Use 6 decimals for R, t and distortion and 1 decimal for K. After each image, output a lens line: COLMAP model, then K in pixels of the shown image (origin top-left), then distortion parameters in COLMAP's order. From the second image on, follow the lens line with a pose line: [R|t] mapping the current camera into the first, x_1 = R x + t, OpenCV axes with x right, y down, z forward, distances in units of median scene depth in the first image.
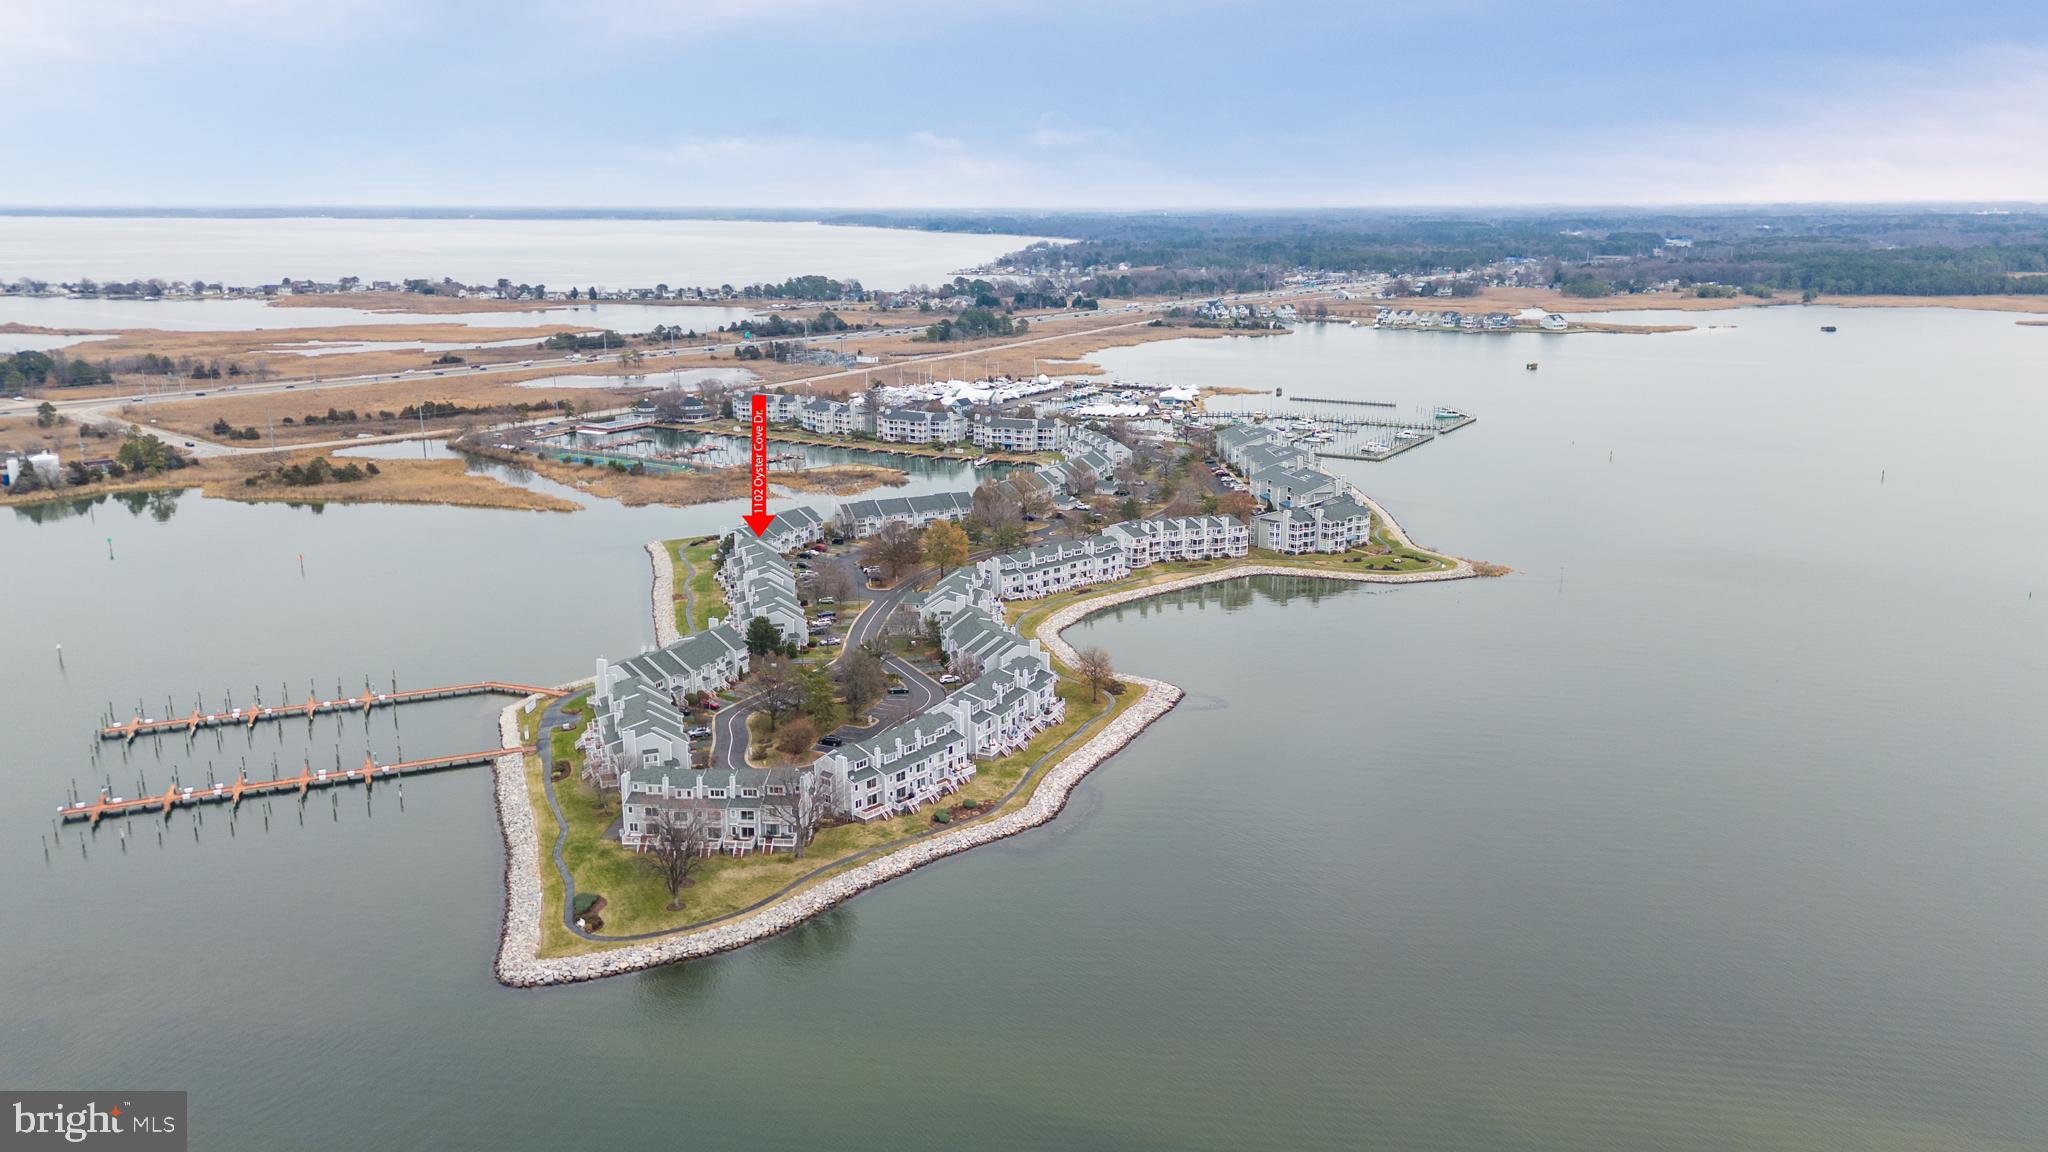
lens RADIAL K [[1472.4, 0, 1024.0], [0, 1472.4, 576.0], [0, 0, 1]] dist [0.088601, -0.103406]
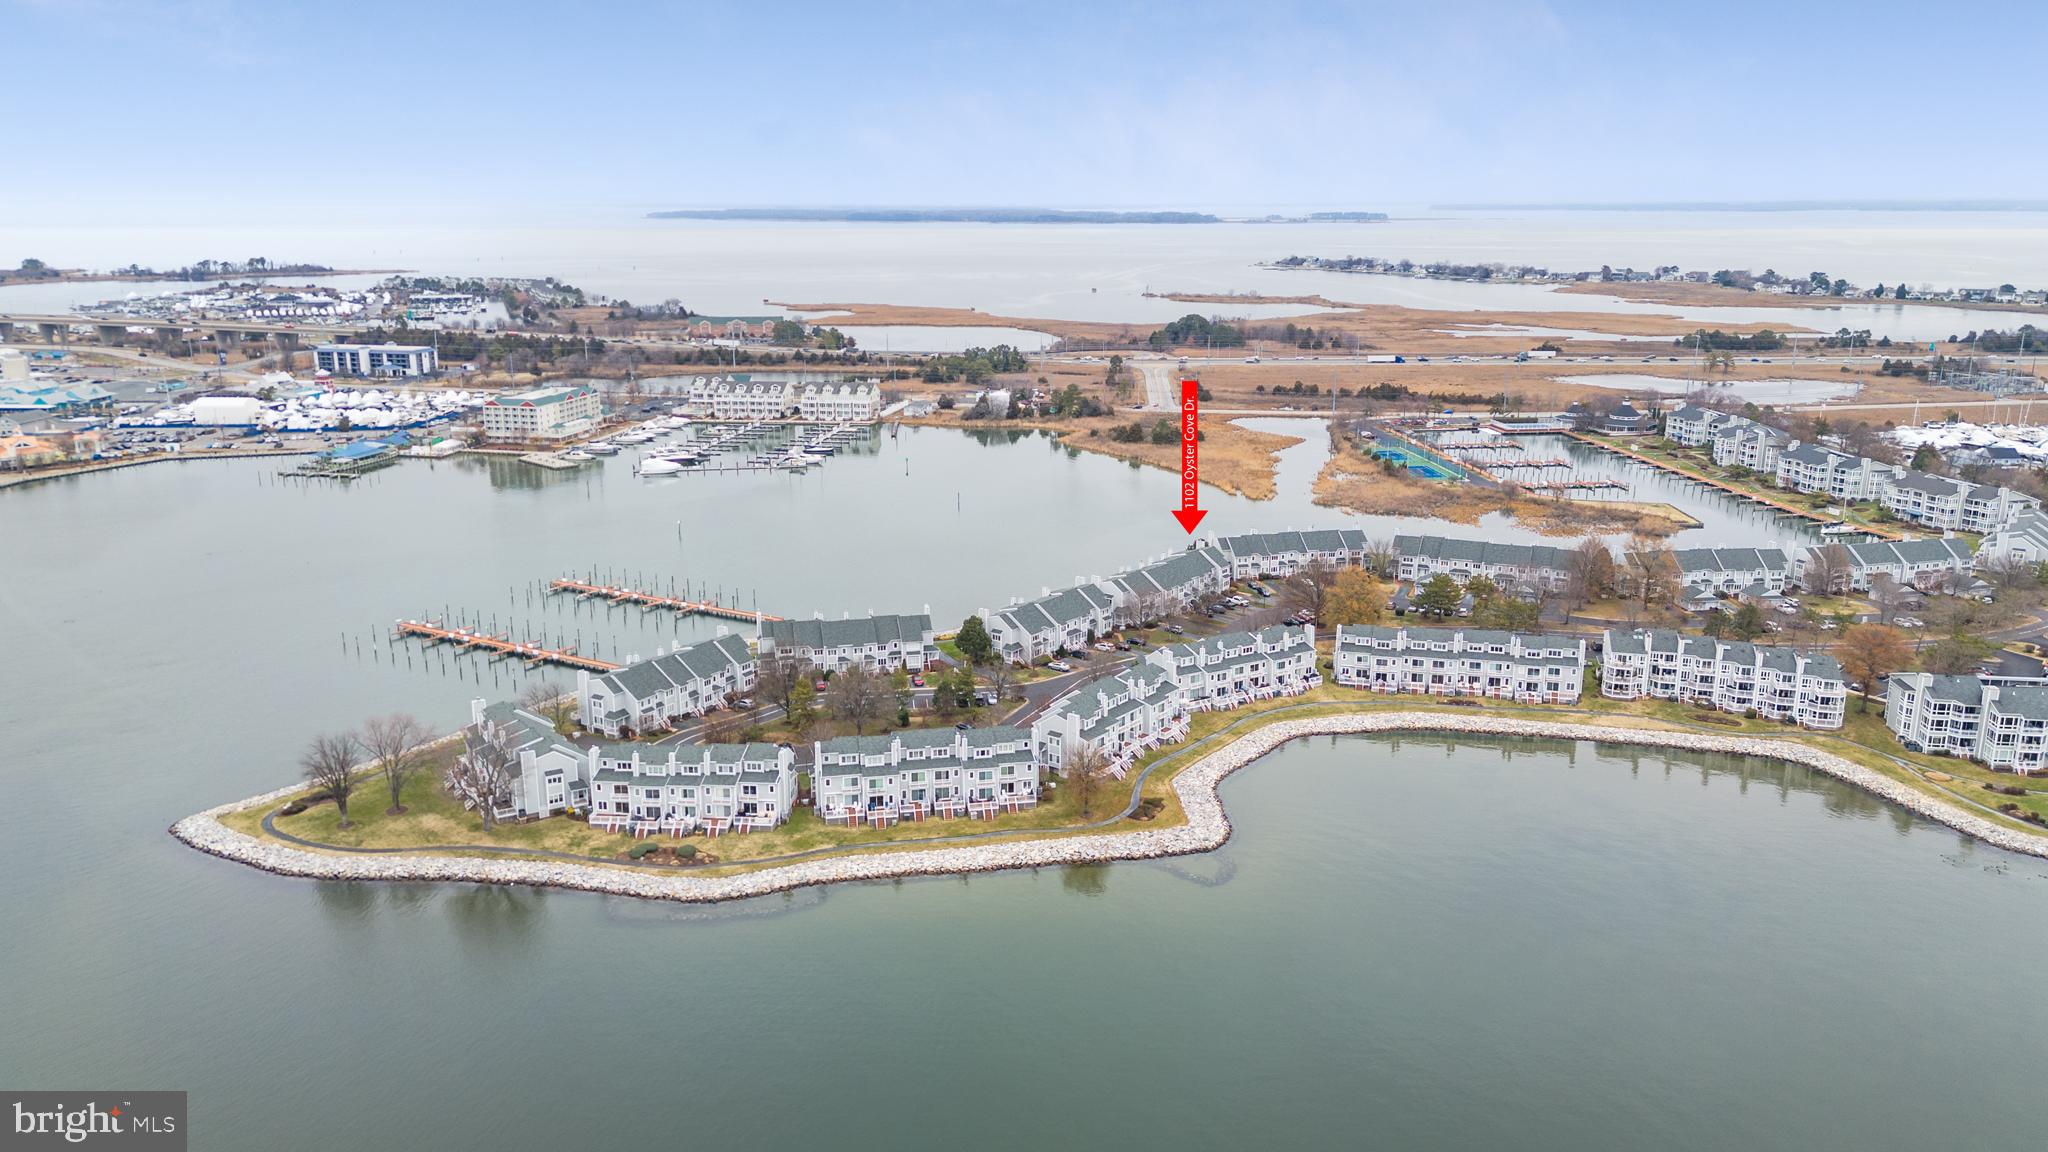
lens RADIAL K [[1472.4, 0, 1024.0], [0, 1472.4, 576.0], [0, 0, 1]] dist [0.088601, -0.103406]
pose [[0.603913, 0.197479, -0.772199, 0.251229], [-0.194007, 0.976103, 0.097898, -0.043334], [0.773078, 0.090689, 0.627794, 0.213166]]
